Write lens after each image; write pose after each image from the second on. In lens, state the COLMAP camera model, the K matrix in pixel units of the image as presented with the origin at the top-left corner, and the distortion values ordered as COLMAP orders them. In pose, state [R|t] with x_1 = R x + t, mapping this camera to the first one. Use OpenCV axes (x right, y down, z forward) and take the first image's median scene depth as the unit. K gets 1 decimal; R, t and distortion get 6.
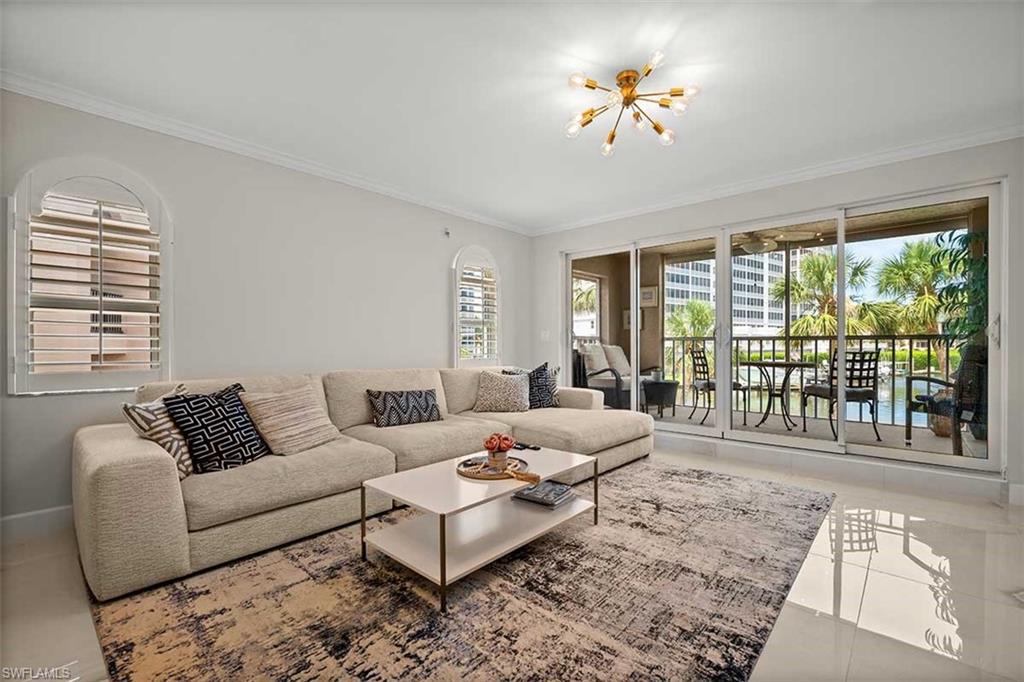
lens RADIAL K [[438.6, 0, 525.8], [0, 438.6, 343.1], [0, 0, 1]] dist [-0.009319, -0.000155]
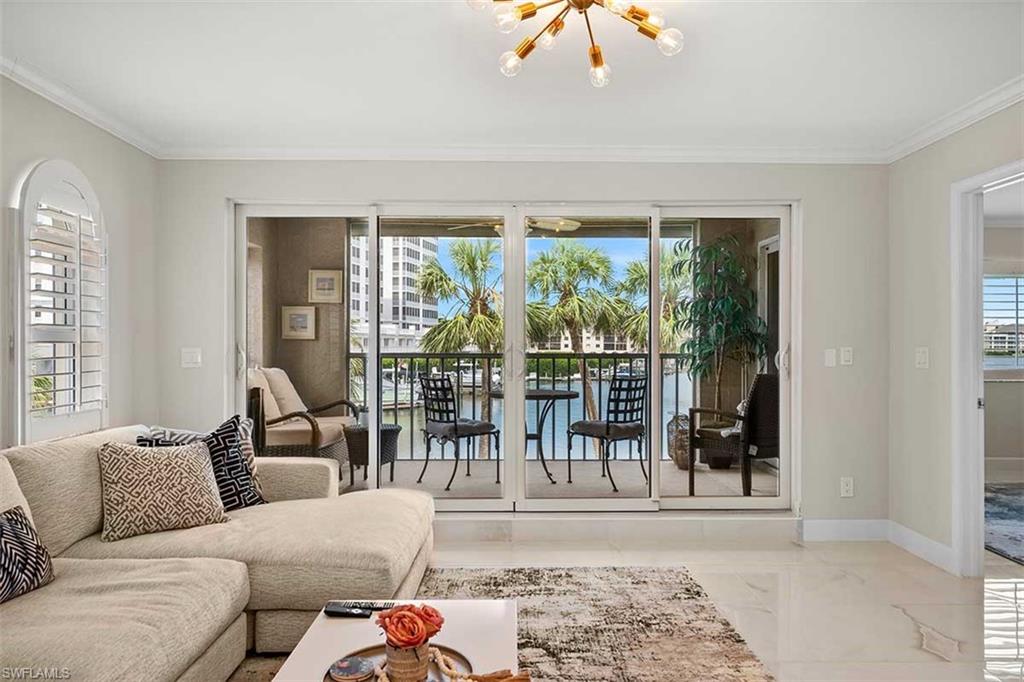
lens RADIAL K [[682.1, 0, 512.0], [0, 682.1, 341.0], [0, 0, 1]] dist [-0.001969, 0.000902]
pose [[0.749087, 0.007969, 0.662424, -0.335661], [-0.005300, 0.999968, -0.006035, -0.055235], [-0.662451, 0.001010, 0.749105, 0.259063]]
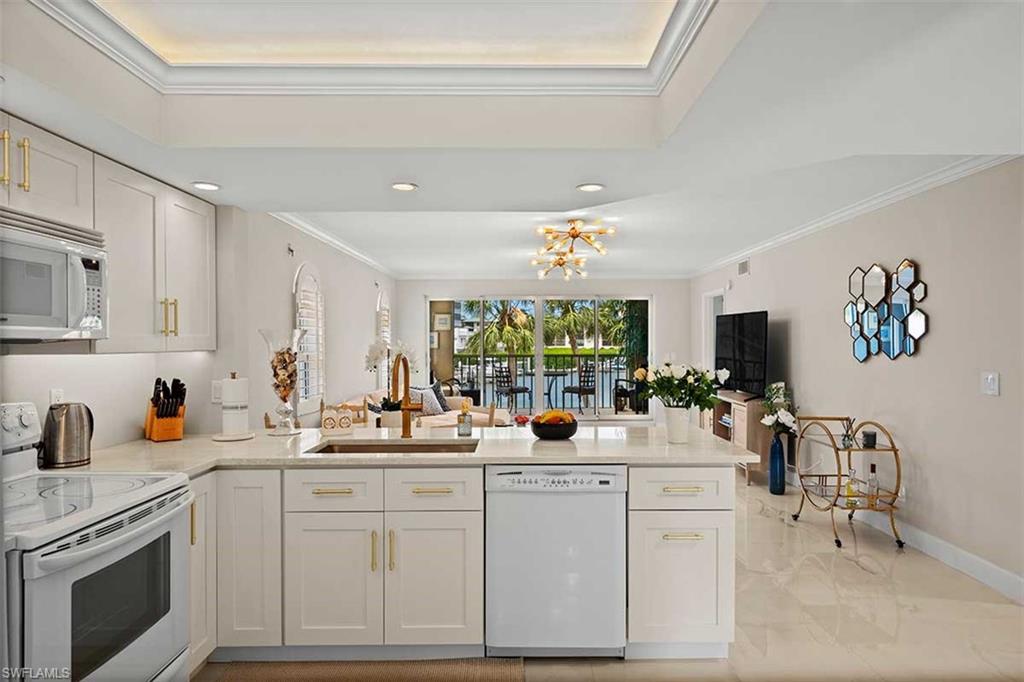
lens RADIAL K [[611.7, 0, 519.8], [0, 611.7, 344.5], [0, 0, 1]] dist [-0.000820, -0.000121]
pose [[0.751837, -0.003546, 0.659340, -1.475787], [-0.000082, 0.999985, 0.005472, -0.112844], [-0.659349, -0.004168, 0.751825, -0.912245]]
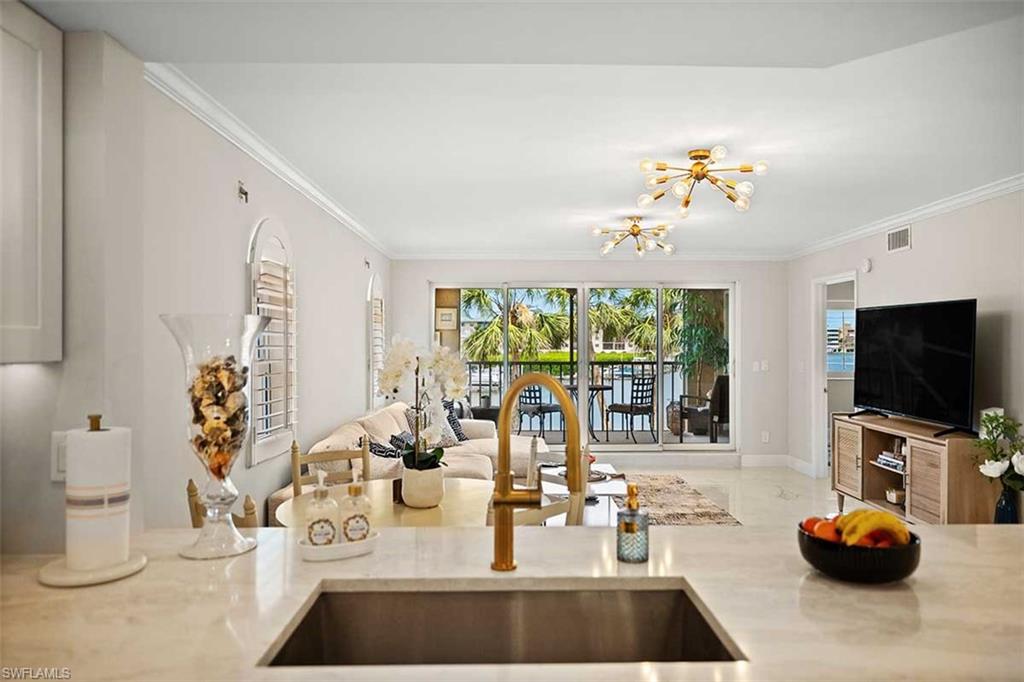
lens RADIAL K [[682.1, 0, 512.0], [0, 682.1, 341.0], [0, 0, 1]] dist [-0.001969, 0.000902]
pose [[0.745719, 0.005781, 0.666236, -1.268489], [-0.004220, 0.999983, -0.003954, -0.112094], [-0.666248, 0.000137, 0.745731, -0.395051]]
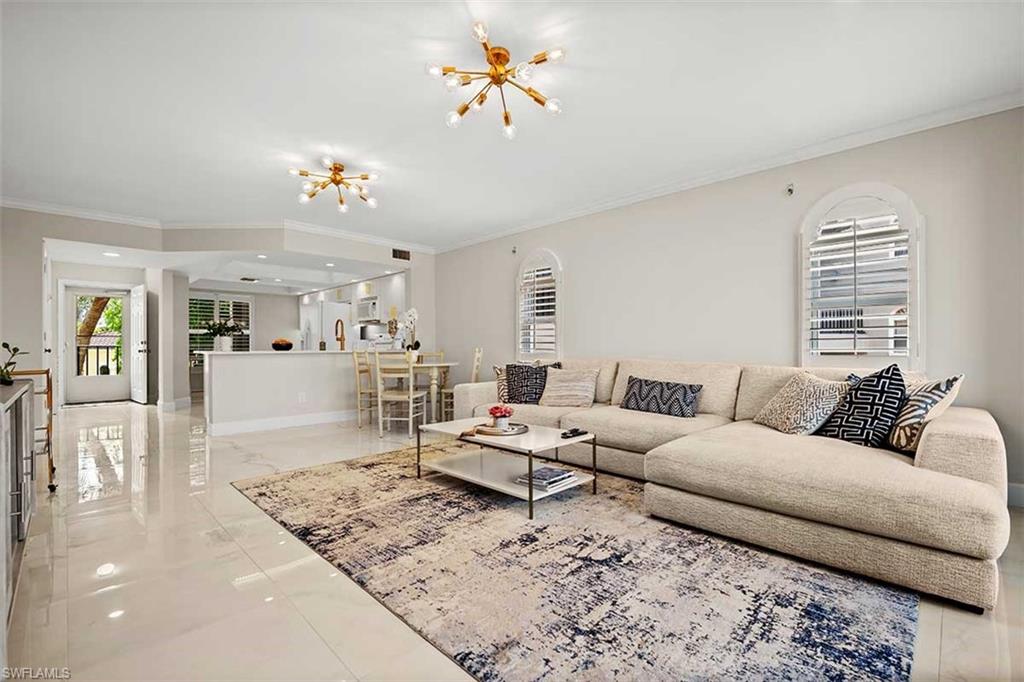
lens RADIAL K [[453.7, 0, 511.5], [0, 453.7, 363.6], [0, 0, 1]] dist [-0.010449, -0.000199]
pose [[-0.071334, 0.032668, -0.996917, 0.871595], [0.002301, 0.999466, 0.032587, 0.035450], [0.997450, 0.000031, -0.071371, 0.794405]]
